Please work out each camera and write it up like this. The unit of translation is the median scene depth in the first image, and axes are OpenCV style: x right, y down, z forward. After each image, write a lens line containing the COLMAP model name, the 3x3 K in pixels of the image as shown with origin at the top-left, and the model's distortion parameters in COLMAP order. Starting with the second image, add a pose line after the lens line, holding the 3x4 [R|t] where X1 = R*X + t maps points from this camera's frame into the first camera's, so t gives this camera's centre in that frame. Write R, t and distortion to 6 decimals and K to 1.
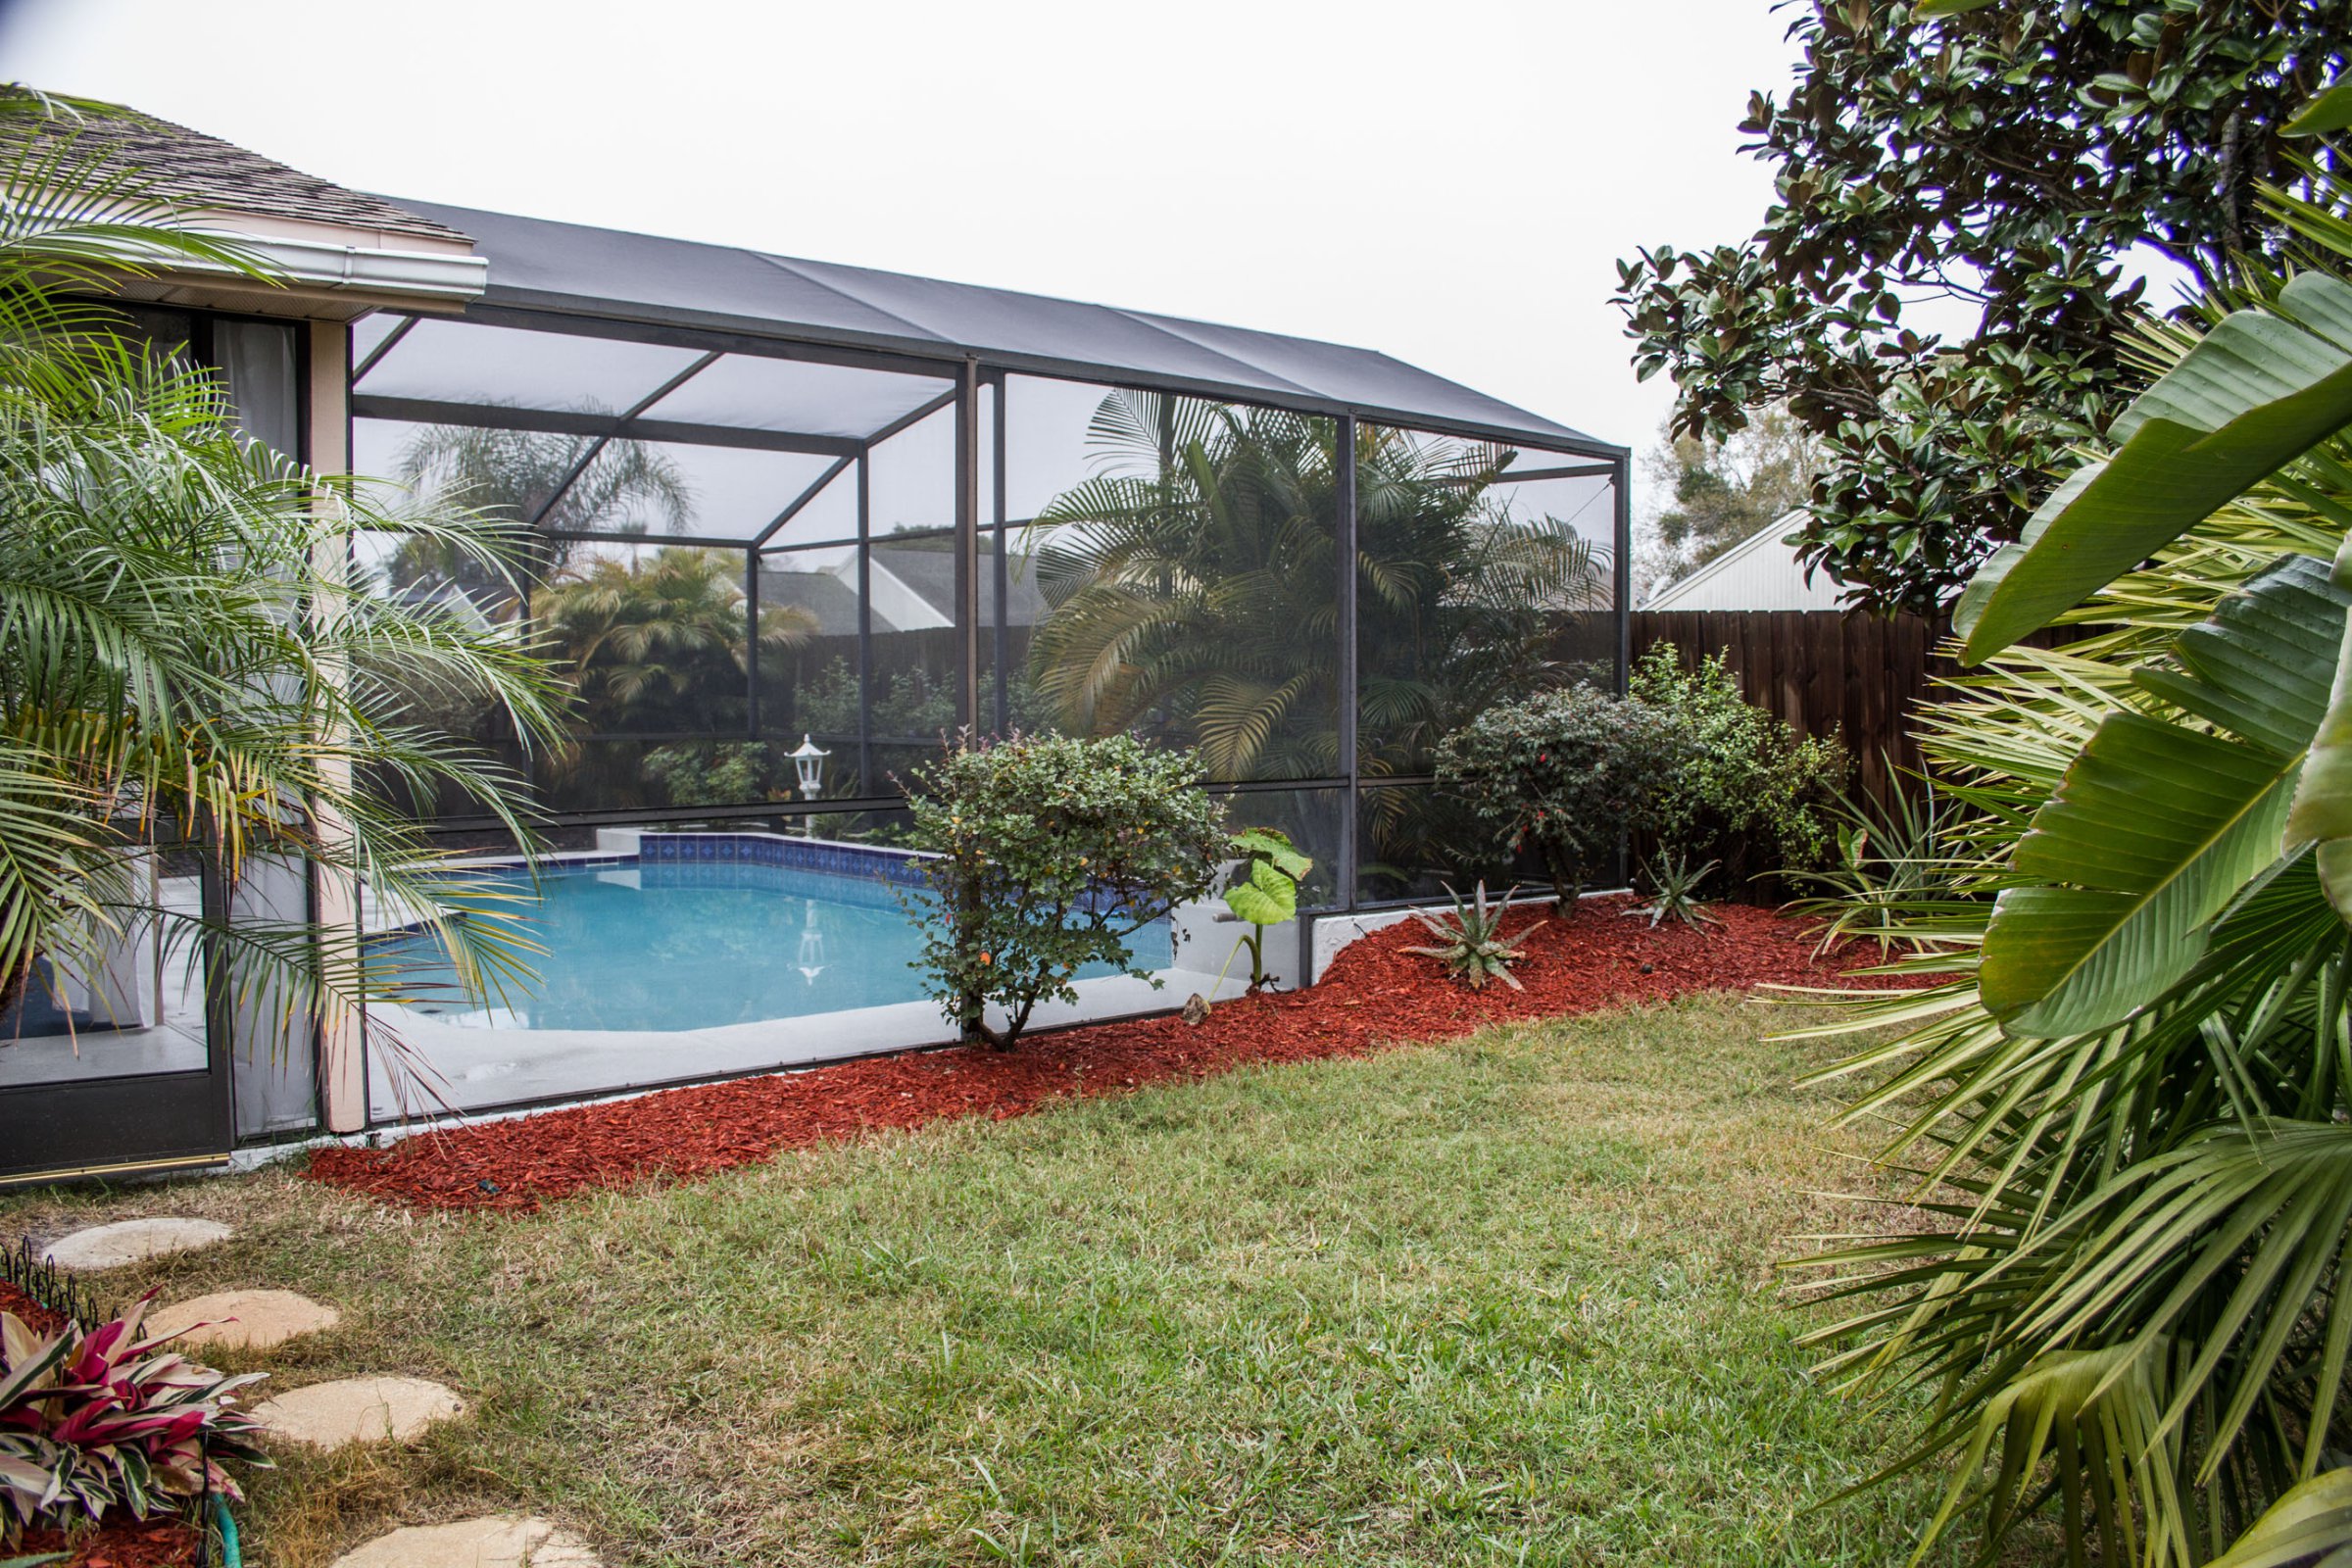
lens RADIAL K [[1905.7, 0, 1184.1], [0, 1905.7, 780.8], [0, 0, 1]] dist [-0.143512, 0.105459]
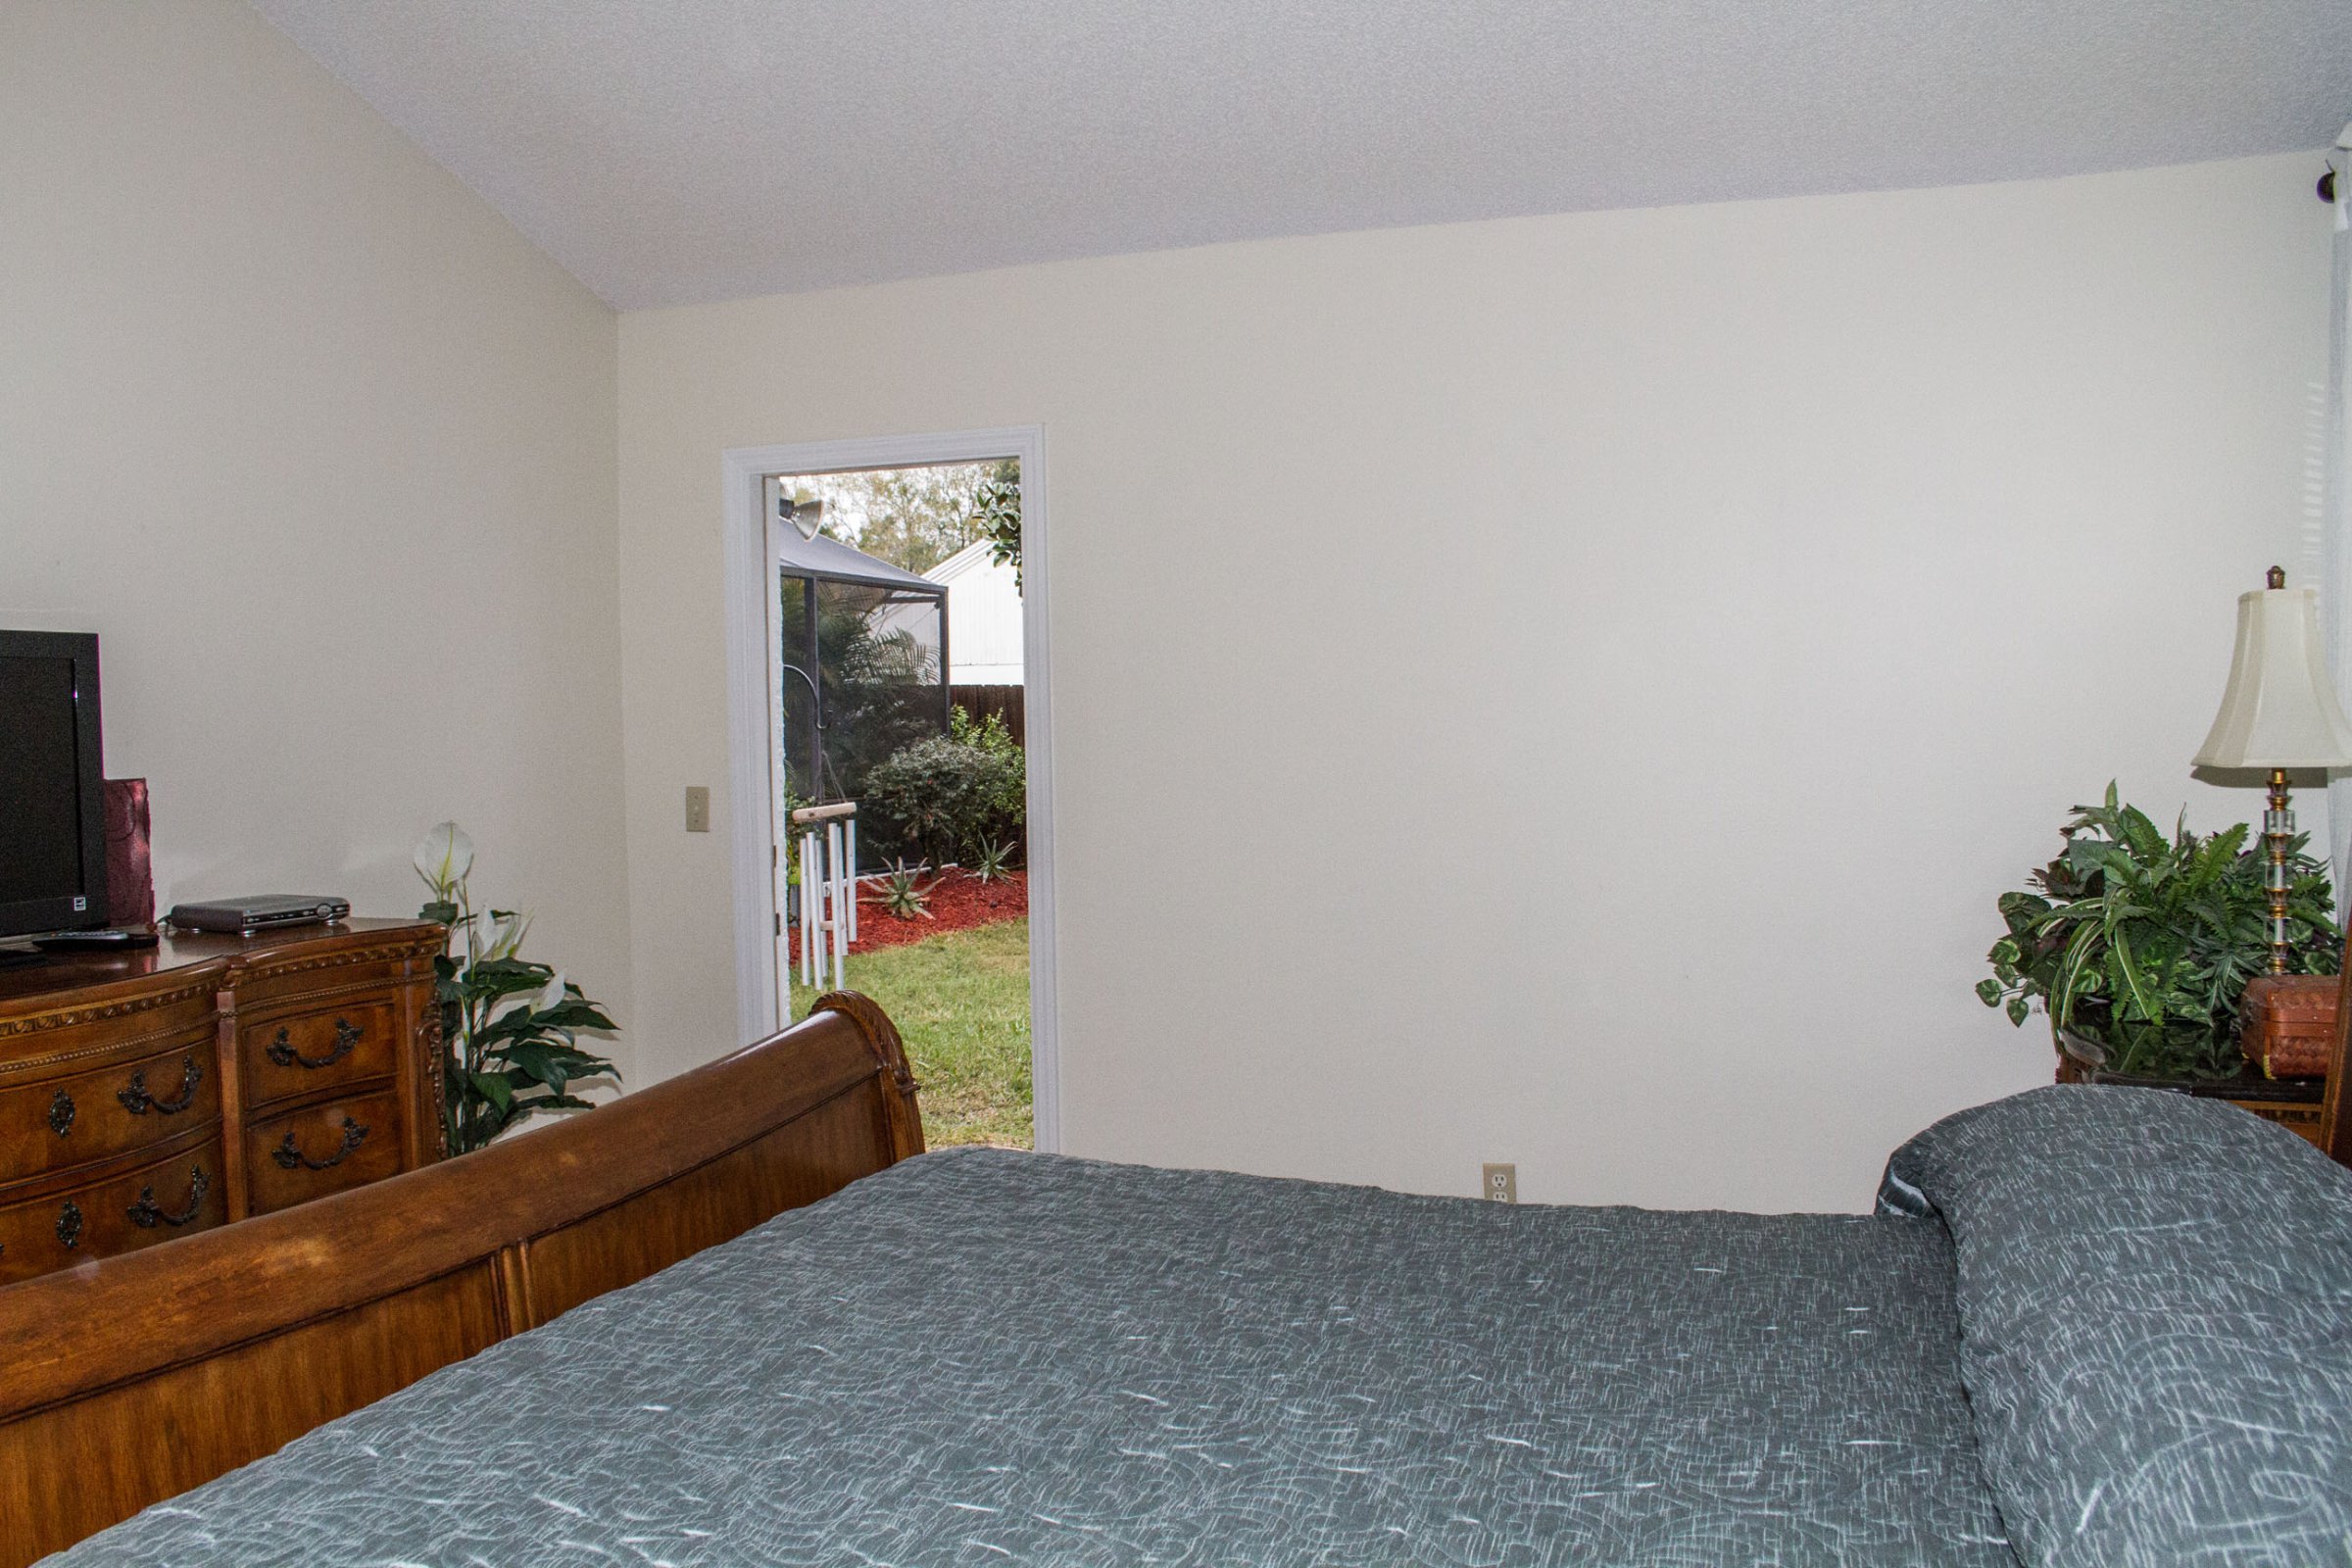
lens RADIAL K [[1905.7, 0, 1175.5], [0, 1905.7, 783.5], [0, 0, 1]] dist [-0.143512, 0.105459]
pose [[0.889267, -0.037389, 0.455858, -0.381488], [0.044849, 0.998978, -0.005554, 0.008080], [-0.455184, 0.025384, 0.890035, -0.589529]]
